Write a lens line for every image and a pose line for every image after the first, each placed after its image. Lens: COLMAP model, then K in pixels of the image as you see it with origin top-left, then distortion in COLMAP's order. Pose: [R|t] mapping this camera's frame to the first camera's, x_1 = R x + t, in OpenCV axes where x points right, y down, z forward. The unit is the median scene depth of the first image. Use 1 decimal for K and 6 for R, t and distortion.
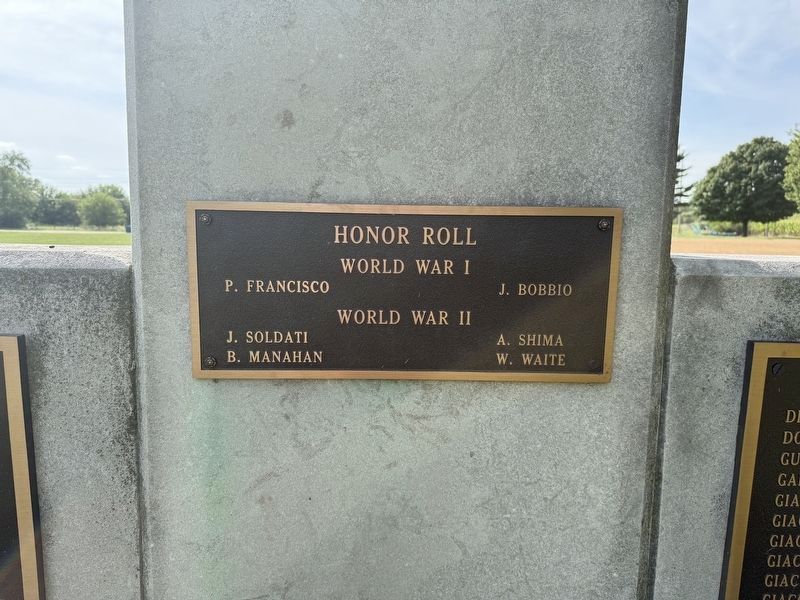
lens RADIAL K [[560.4, 0, 390.9], [0, 560.4, 301.3], [0, 0, 1]] dist [0.003629, -0.004486]
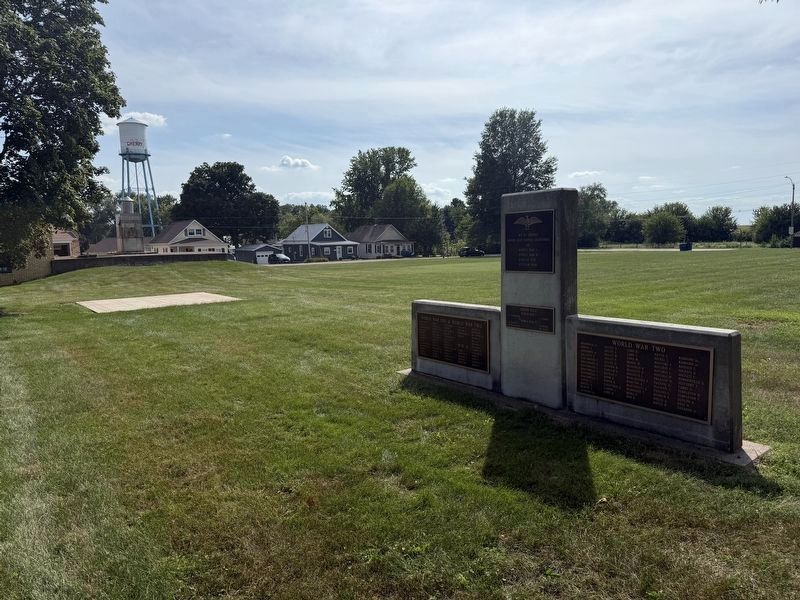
lens RADIAL K [[560.4, 0, 390.9], [0, 560.4, 301.3], [0, 0, 1]] dist [0.003629, -0.004486]
pose [[0.590359, 0.052012, -0.805463, 4.122252], [-0.068954, 0.997523, 0.013875, -0.176867], [0.804190, 0.047349, 0.592483, -4.032870]]
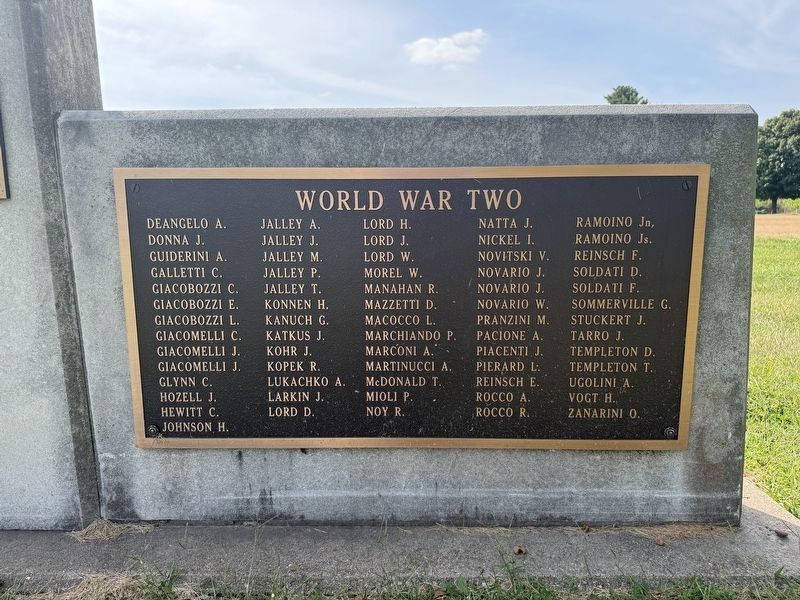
lens RADIAL K [[566.2, 0, 400.0], [0, 566.2, 300.0], [0, 0, 1]] dist [-0.001714, -0.001270]
pose [[0.998553, -0.017909, -0.050706, 1.322885], [0.018533, 0.999758, 0.011853, 0.368378], [0.050482, -0.012775, 0.998643, -0.335812]]
